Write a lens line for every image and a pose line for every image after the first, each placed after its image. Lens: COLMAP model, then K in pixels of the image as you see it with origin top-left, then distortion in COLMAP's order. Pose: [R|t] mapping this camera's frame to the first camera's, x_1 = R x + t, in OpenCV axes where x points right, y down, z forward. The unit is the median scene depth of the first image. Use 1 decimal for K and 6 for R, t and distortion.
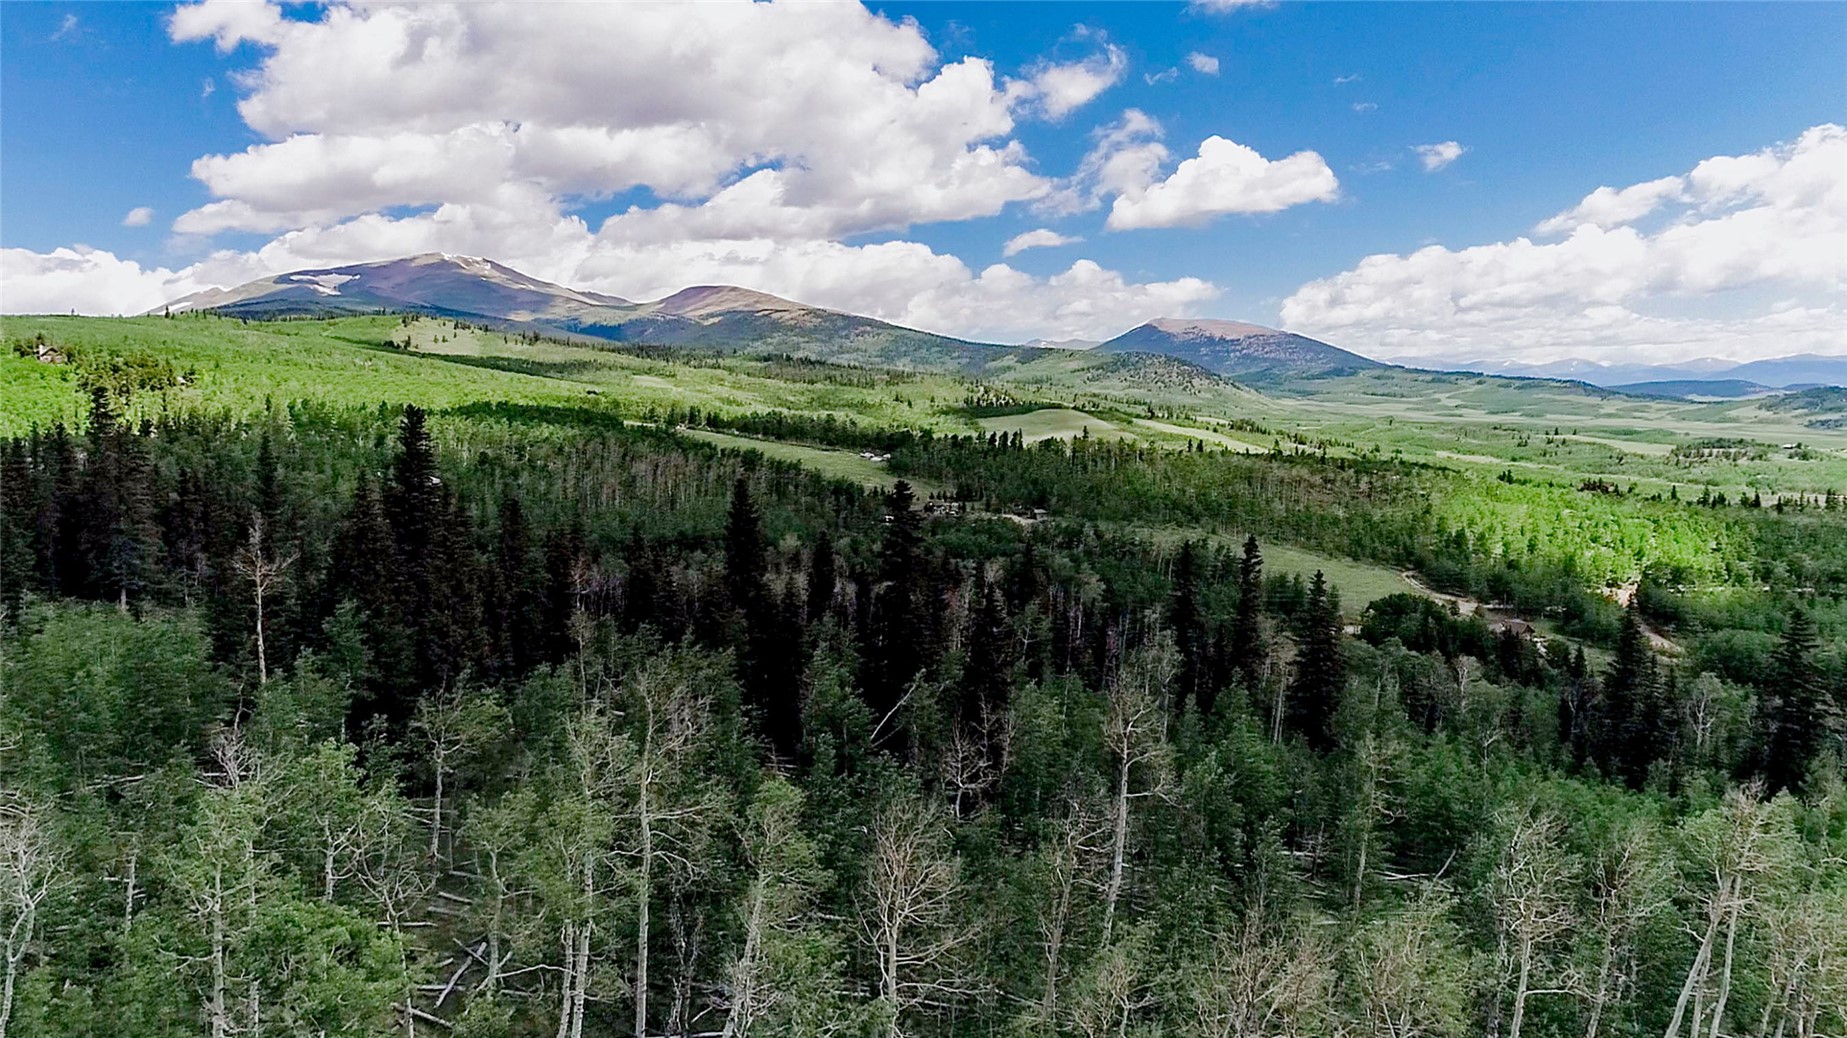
lens RADIAL K [[1385.5, 0, 906.0], [0, 1385.5, 515.1], [0, 0, 1]] dist [-0.000559, -0.004436]
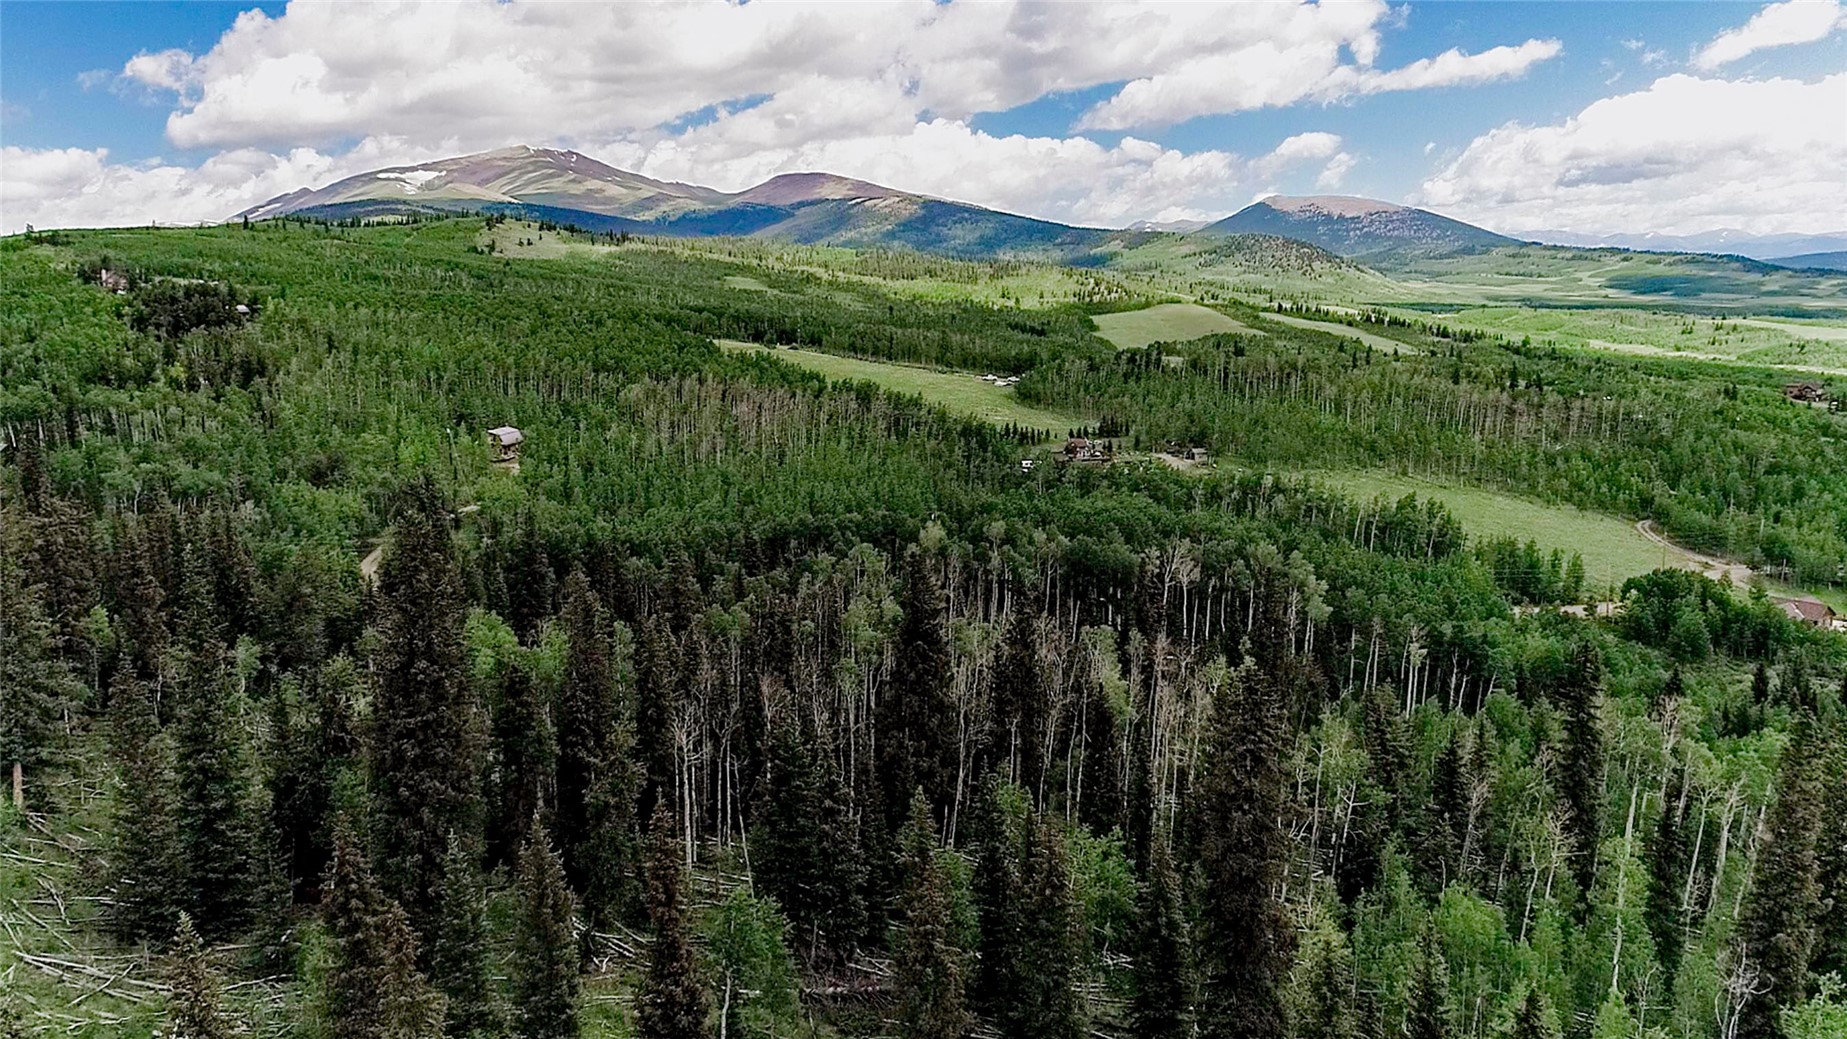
lens RADIAL K [[1400.8, 0, 906.0], [0, 1400.8, 527.2], [0, 0, 1]] dist [-0.003020, 0.000757]
pose [[0.997631, -0.007546, -0.068376, -0.022721], [0.013570, 0.996022, 0.088066, -0.029638], [0.067439, -0.088785, 0.993765, 0.094278]]
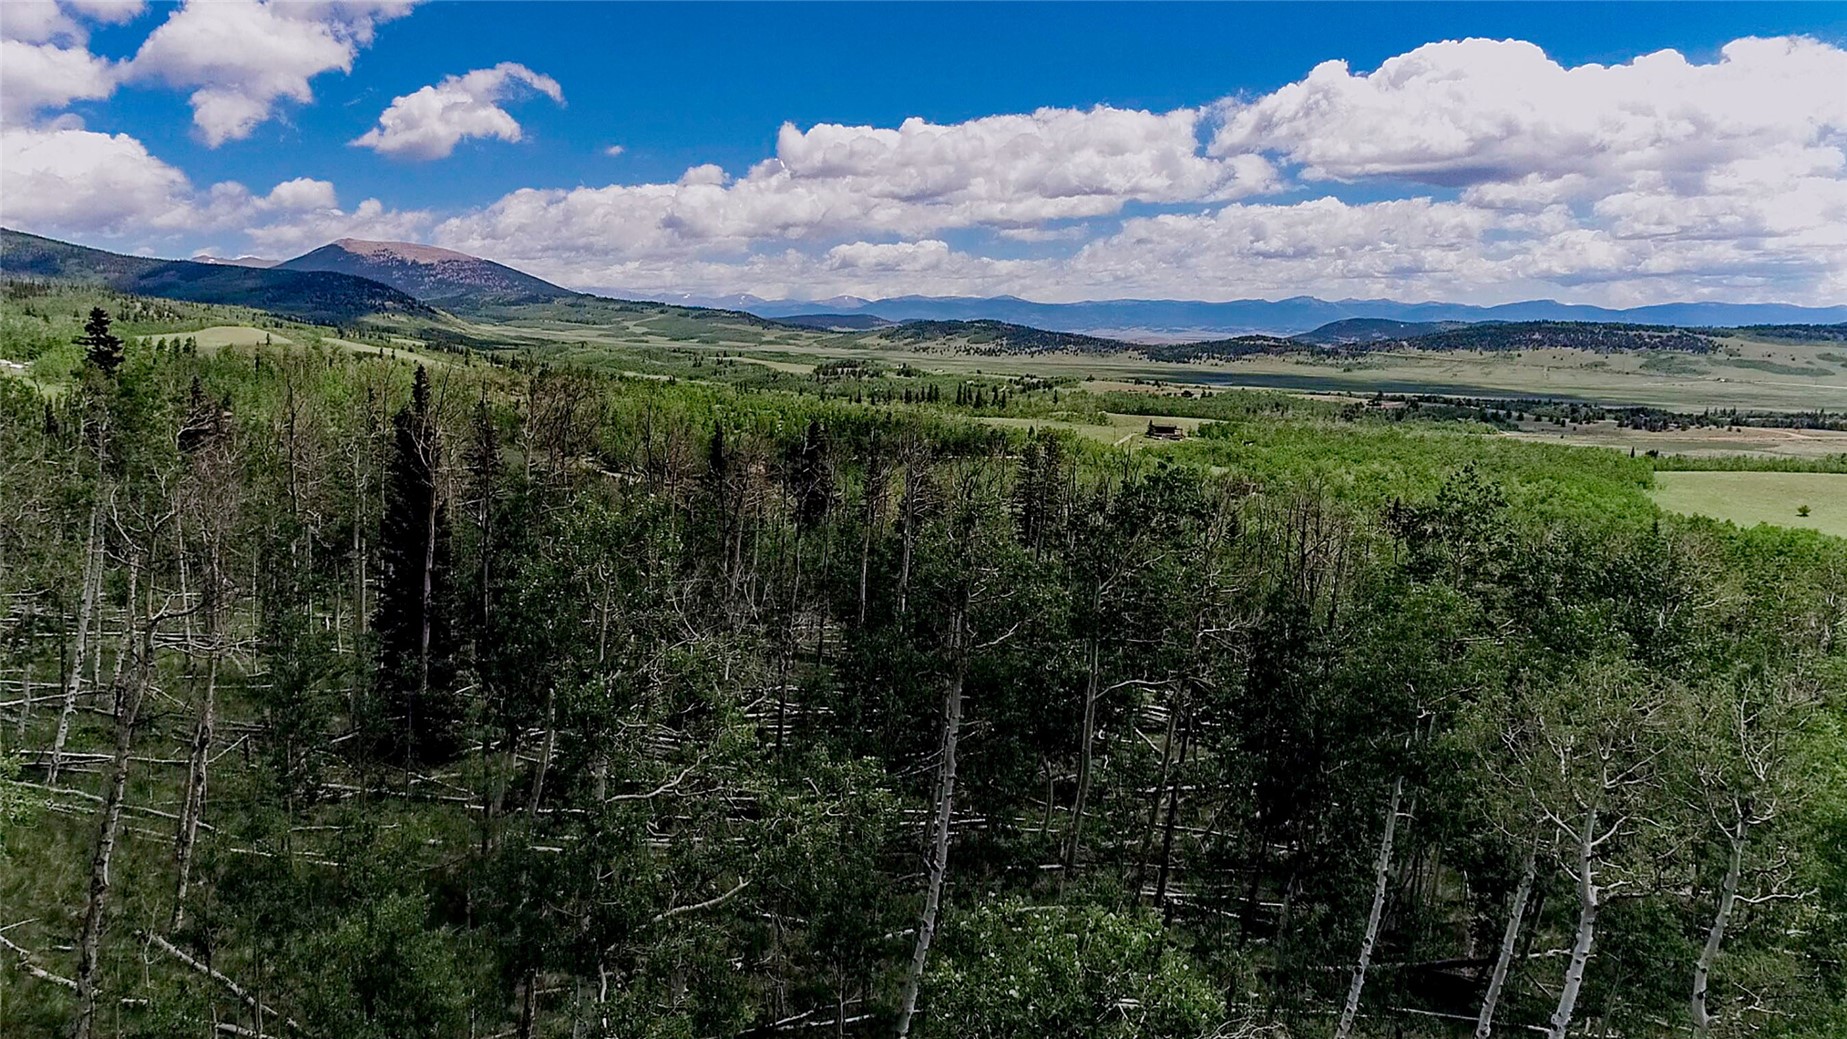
lens RADIAL K [[1348.0, 0, 931.9], [0, 1348.0, 524.8], [0, 0, 1]] dist [-0.001927, 0.002117]
pose [[0.834713, -0.065858, 0.546733, -0.010675], [0.032633, 0.996994, 0.070275, 0.021362], [-0.549718, -0.040818, 0.834352, -0.070909]]
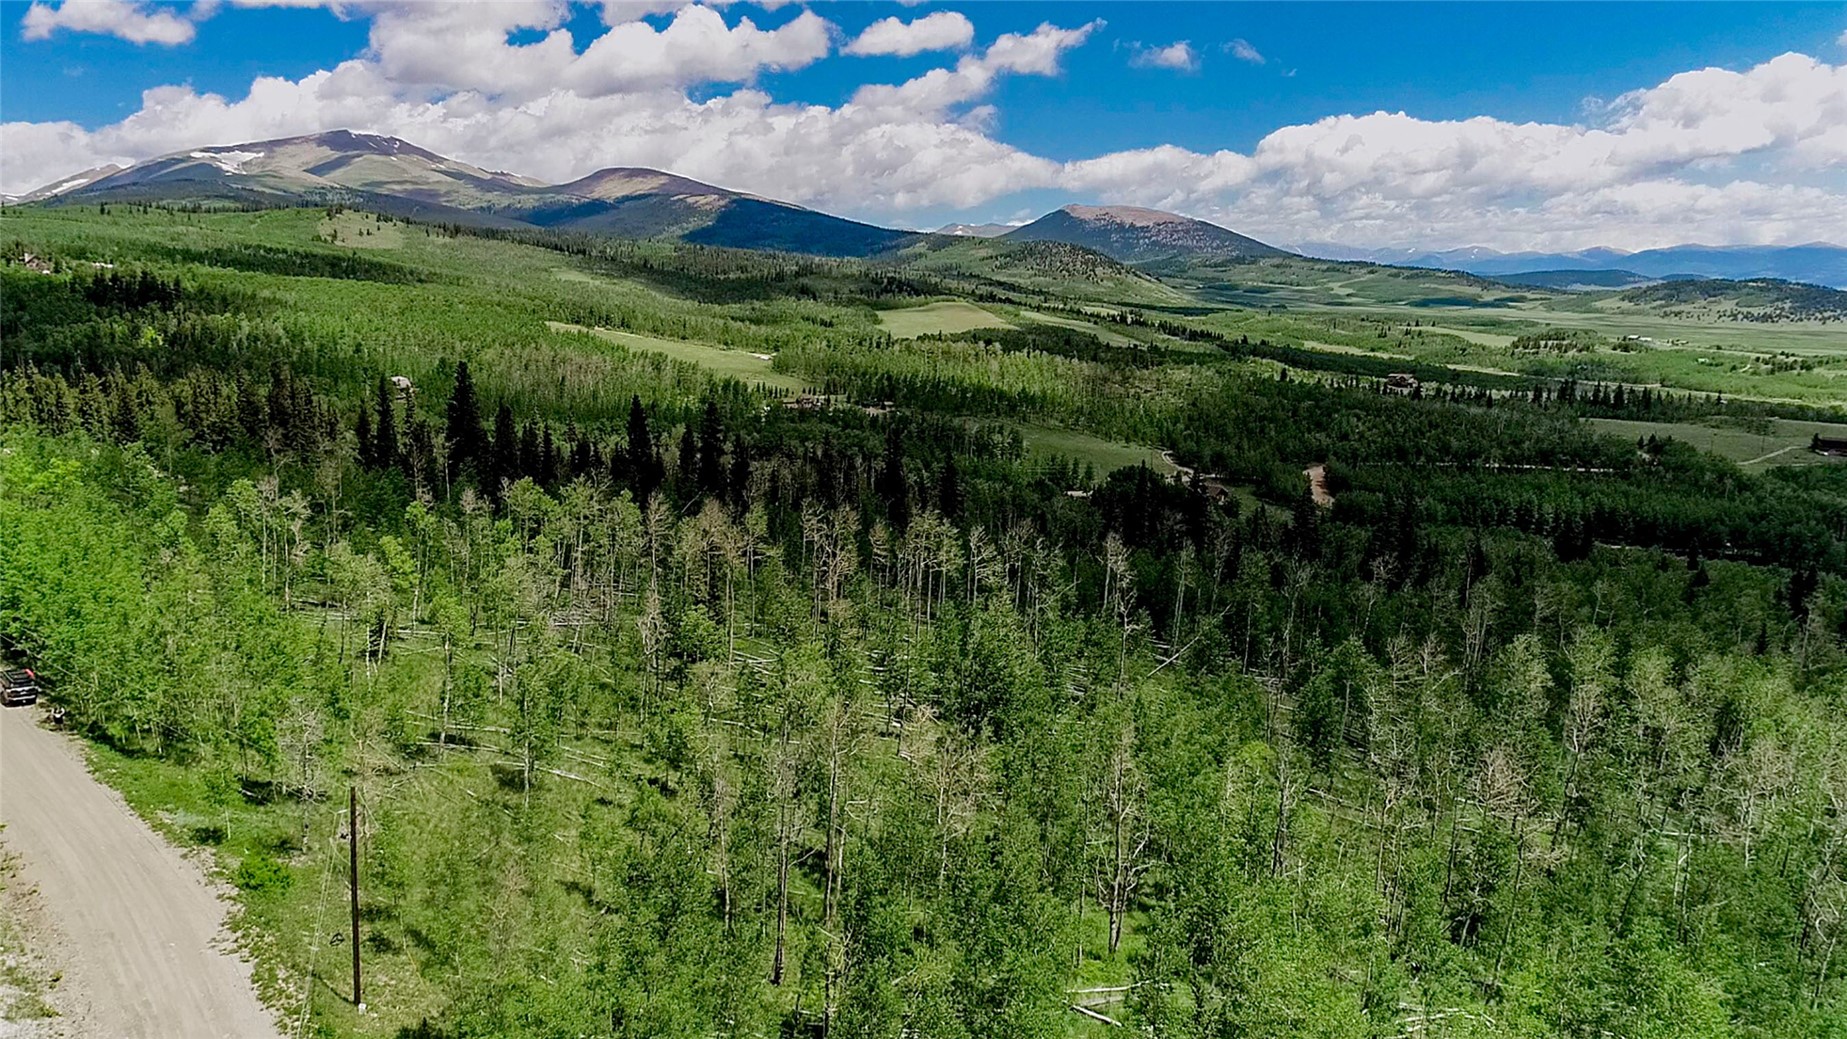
lens RADIAL K [[1400.8, 0, 906.0], [0, 1400.8, 527.2], [0, 0, 1]] dist [-0.003020, 0.000757]
pose [[0.998584, -0.003793, 0.053059, 0.037558], [-0.001127, 0.995722, 0.092392, -0.006900], [-0.053182, -0.092321, 0.994308, -0.235198]]
